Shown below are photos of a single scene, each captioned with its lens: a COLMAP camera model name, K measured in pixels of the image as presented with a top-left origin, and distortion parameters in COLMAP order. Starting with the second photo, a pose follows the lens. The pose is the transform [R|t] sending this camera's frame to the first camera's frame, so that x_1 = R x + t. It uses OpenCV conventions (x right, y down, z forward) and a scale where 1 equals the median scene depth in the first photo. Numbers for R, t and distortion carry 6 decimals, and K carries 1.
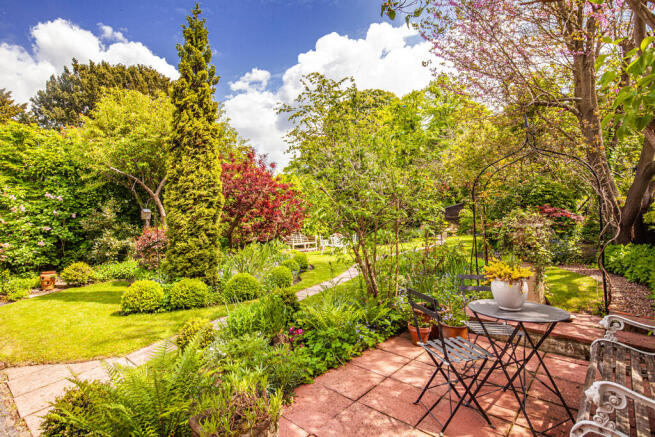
lens RADIAL K [[309.9, 0, 327.5], [0, 309.9, 218.5], [0, 0, 1]] dist [-0.001615, -0.000845]
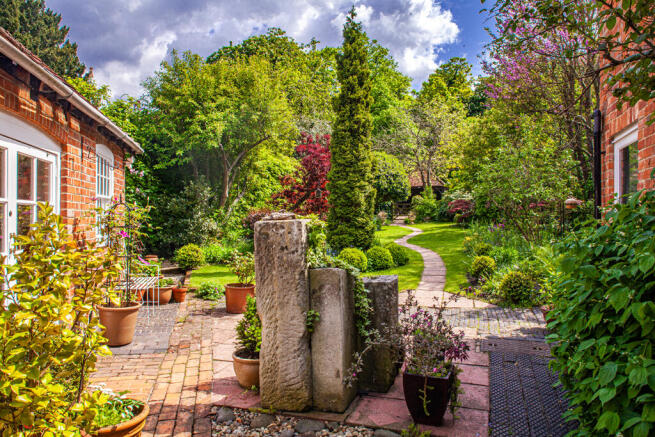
lens RADIAL K [[446.7, 0, 327.5], [0, 446.7, 218.5], [0, 0, 1]] dist [-0.044789, 0.000437]
pose [[0.924286, -0.000982, 0.381699, -0.985588], [-0.008112, 0.999720, 0.022217, 0.034626], [-0.381614, -0.023631, 0.924020, -0.413490]]
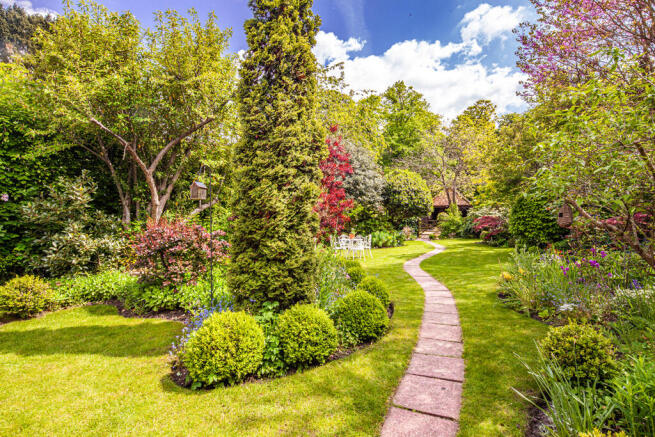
lens RADIAL K [[309.9, 0, 327.5], [0, 309.9, 218.5], [0, 0, 1]] dist [-0.001615, -0.000845]
pose [[0.977269, 0.023821, 0.210662, -0.399825], [-0.021212, 0.999668, -0.014637, 0.033534], [-0.210941, 0.009836, 0.977449, 0.336223]]
